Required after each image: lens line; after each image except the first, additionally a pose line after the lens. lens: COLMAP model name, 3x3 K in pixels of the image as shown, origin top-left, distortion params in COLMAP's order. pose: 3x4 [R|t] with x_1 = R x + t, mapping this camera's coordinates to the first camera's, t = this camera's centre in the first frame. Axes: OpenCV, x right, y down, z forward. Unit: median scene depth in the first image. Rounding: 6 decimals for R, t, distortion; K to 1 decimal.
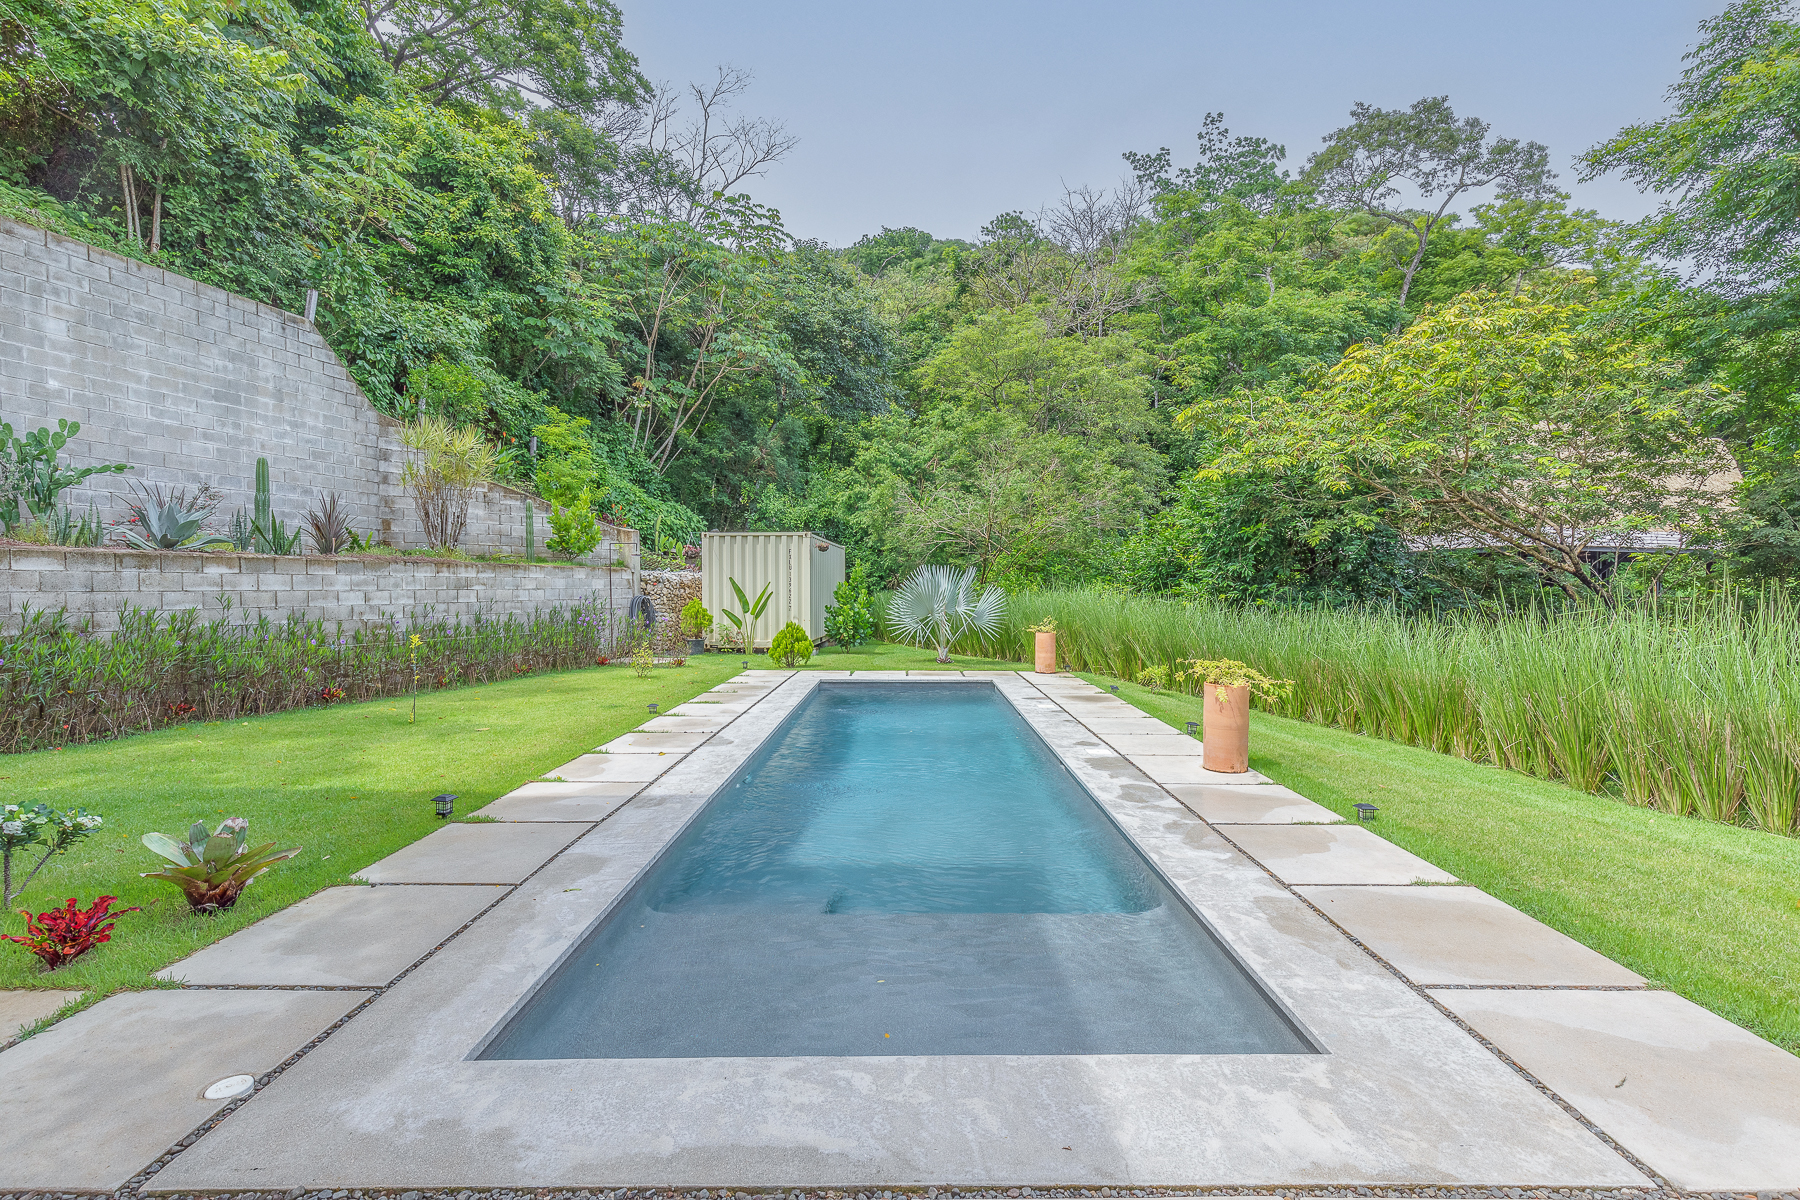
lens RADIAL K [[806.2, 0, 913.2], [0, 806.2, 598.3], [0, 0, 1]] dist [0.008587, -0.000207]
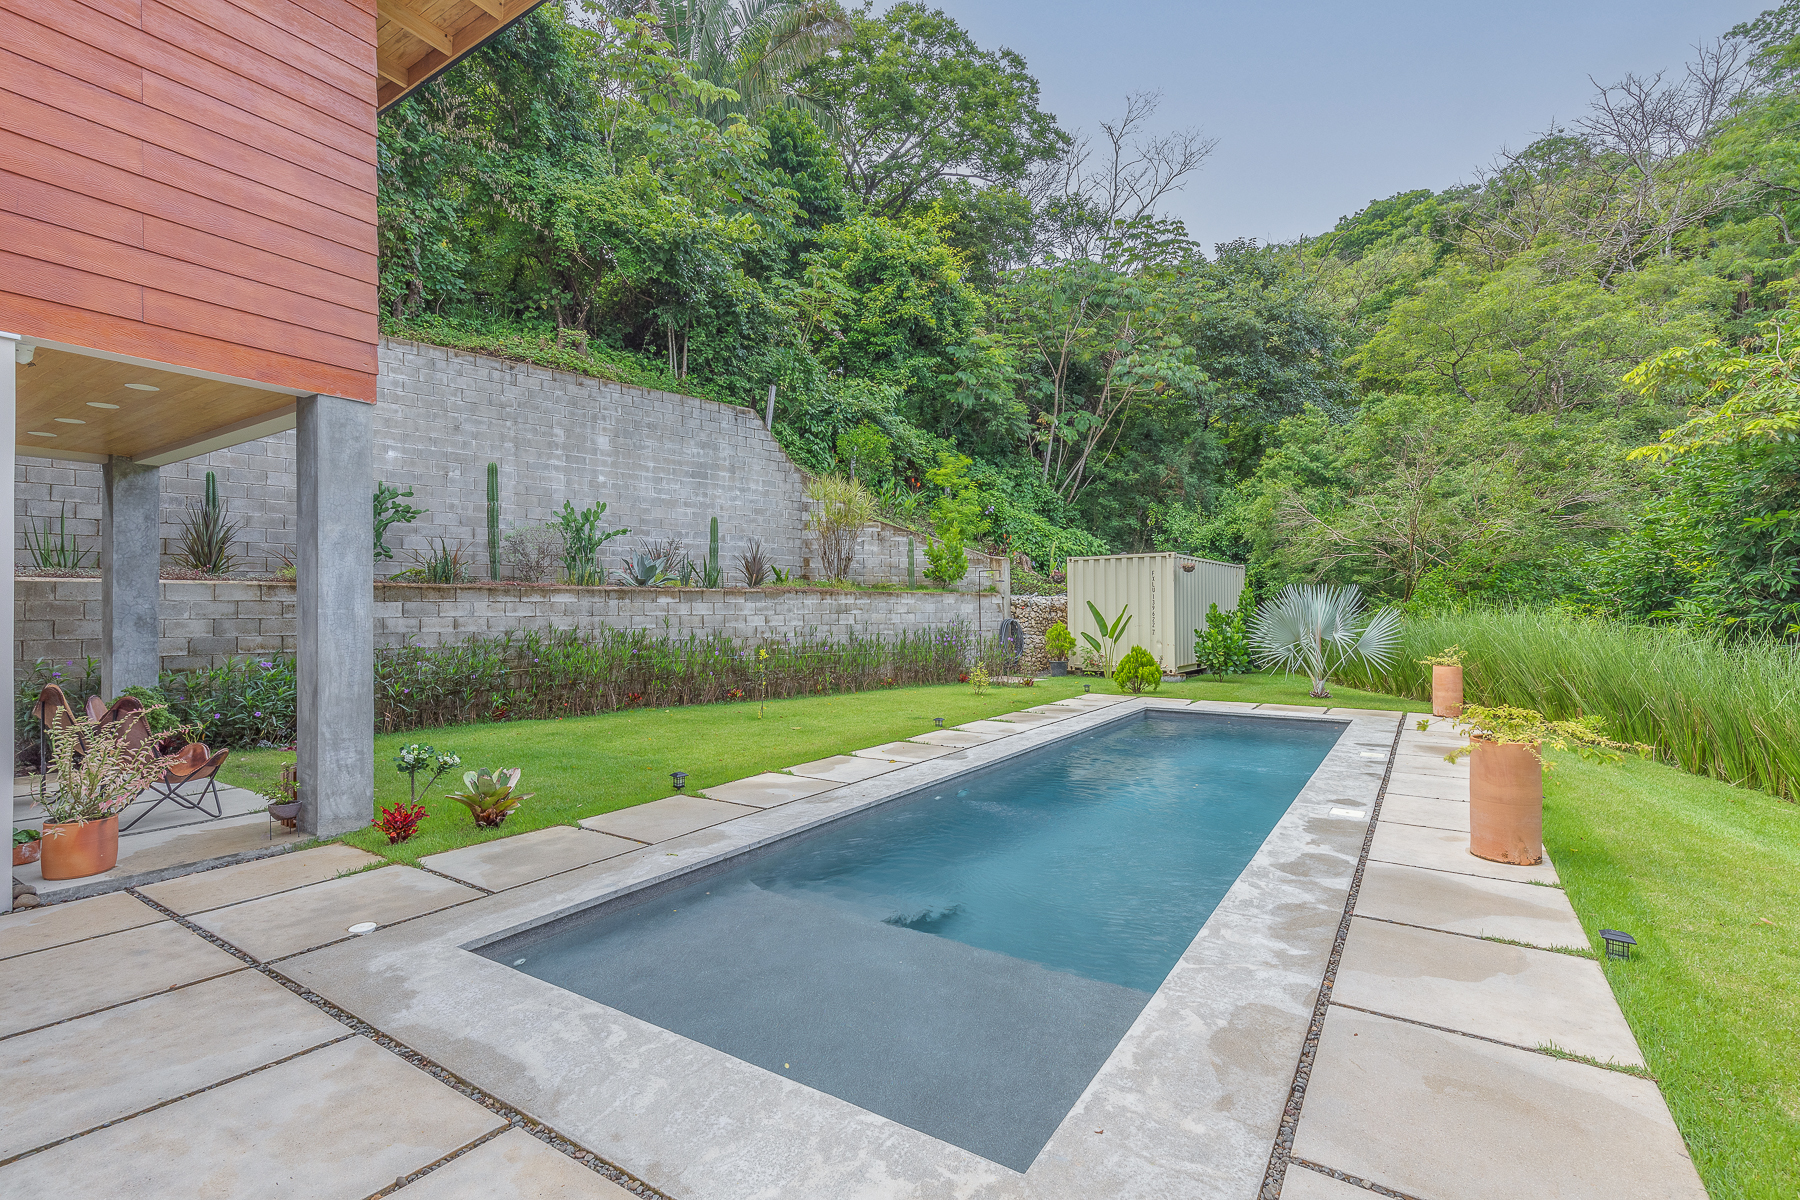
lens RADIAL K [[806.2, 0, 913.2], [0, 806.2, 598.3], [0, 0, 1]] dist [0.008587, -0.000207]
pose [[0.837486, -0.013153, -0.546301, 0.171437], [-0.002711, 0.999598, -0.028223, 0.000063], [0.546453, 0.025118, 0.837113, 0.045323]]
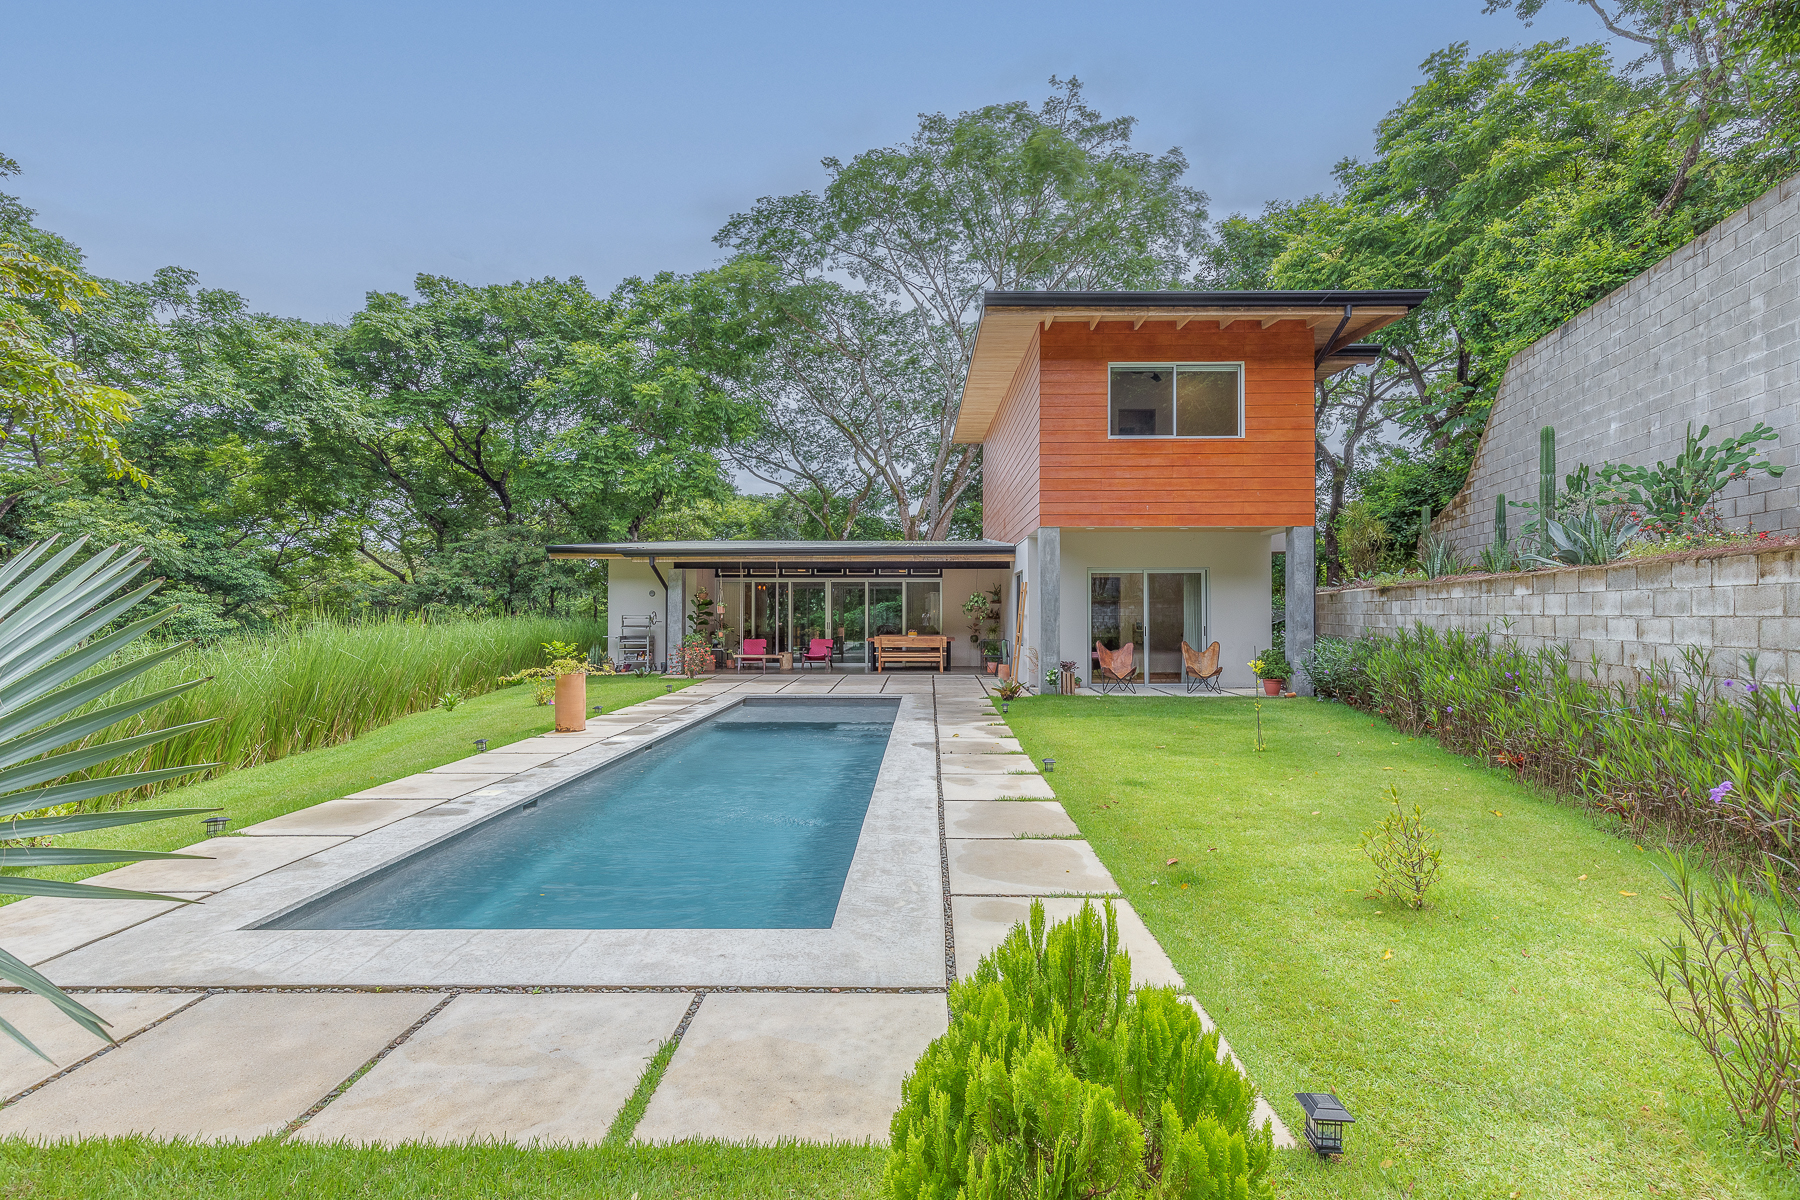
lens RADIAL K [[805.5, 0, 916.1], [0, 805.5, 603.2], [0, 0, 1]] dist [0.007842, -0.000826]
pose [[-0.999747, -0.002298, 0.022359, -0.145825], [-0.002193, 0.999986, 0.004717, -0.016513], [-0.022370, 0.004667, -0.999739, 1.247508]]
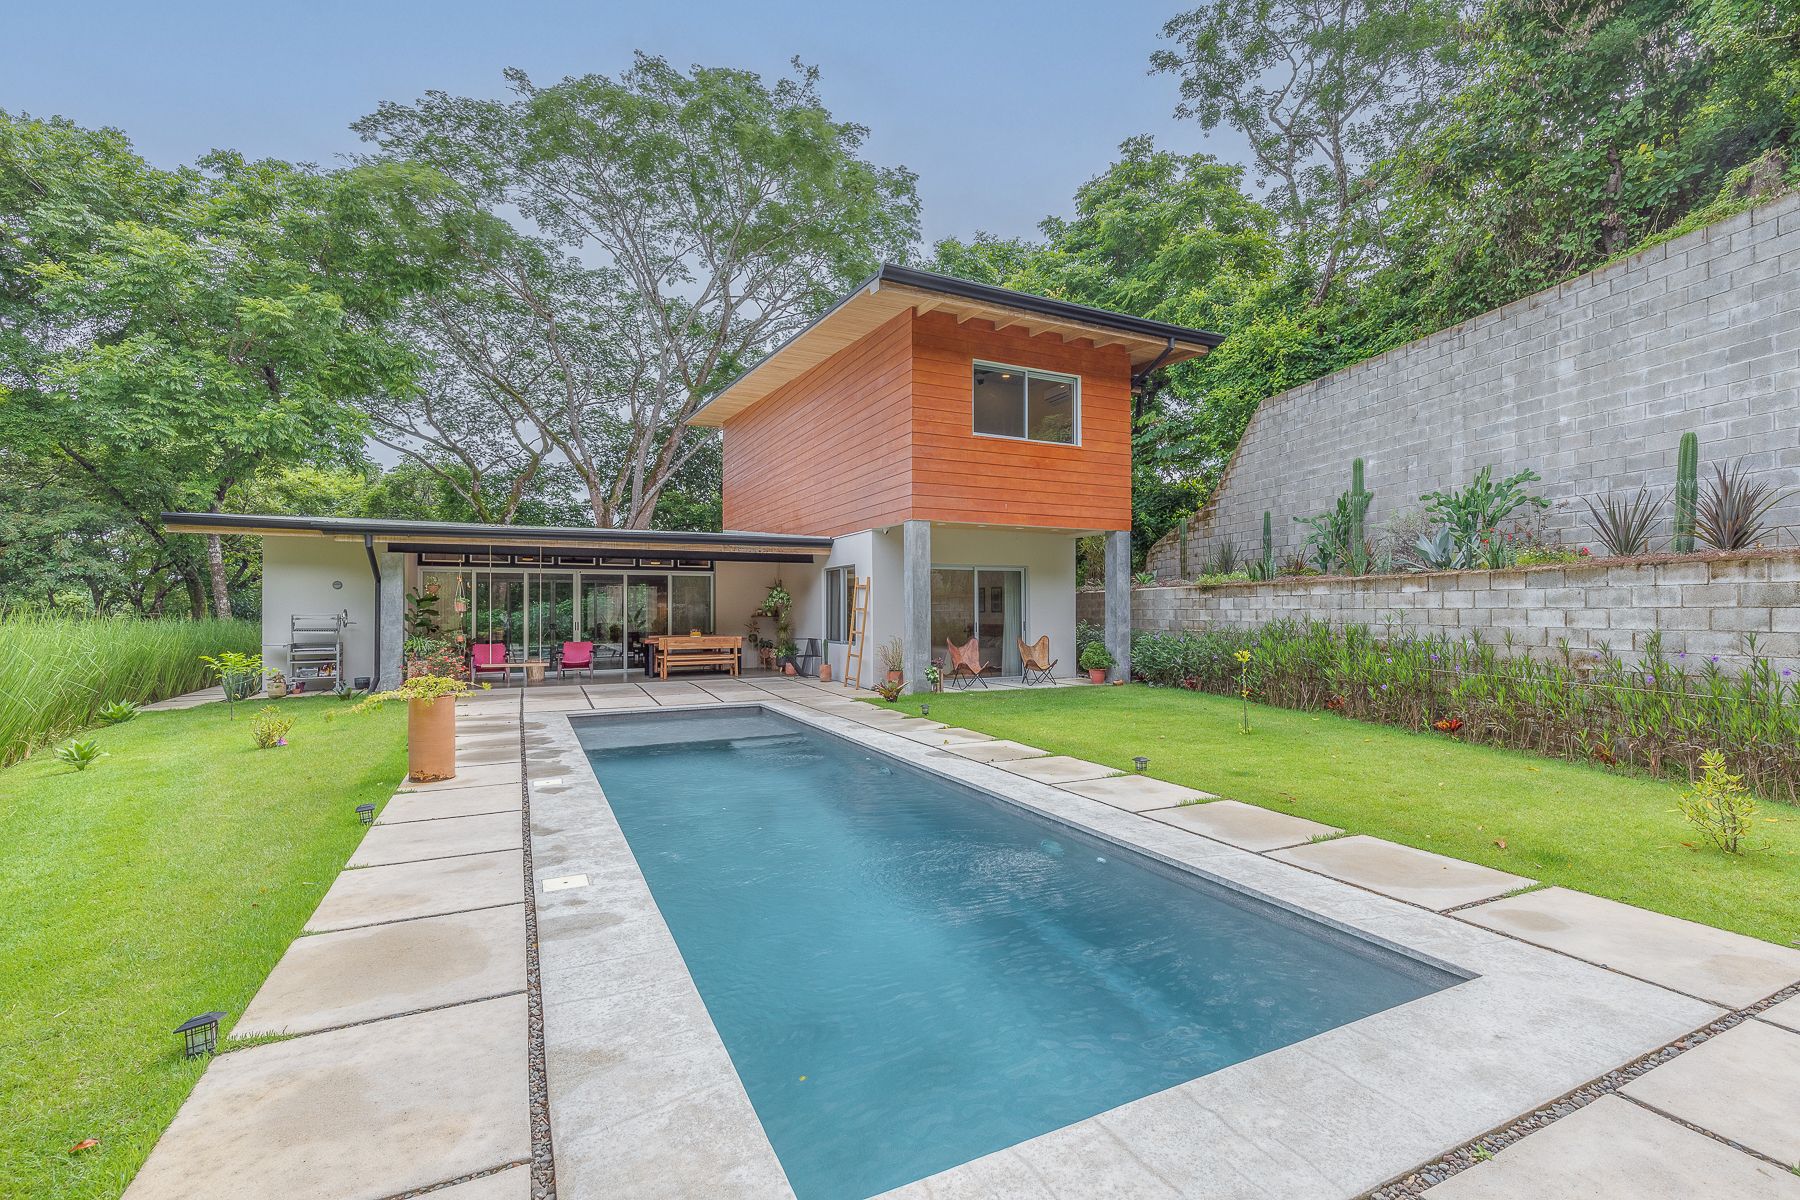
lens RADIAL K [[806.2, 0, 913.2], [0, 806.2, 598.3], [0, 0, 1]] dist [0.008587, -0.000207]
pose [[-0.899949, -0.006294, -0.435950, 0.142297], [-0.006241, 0.999979, -0.001554, -0.011266], [0.435950, 0.001322, -0.899970, 1.110730]]
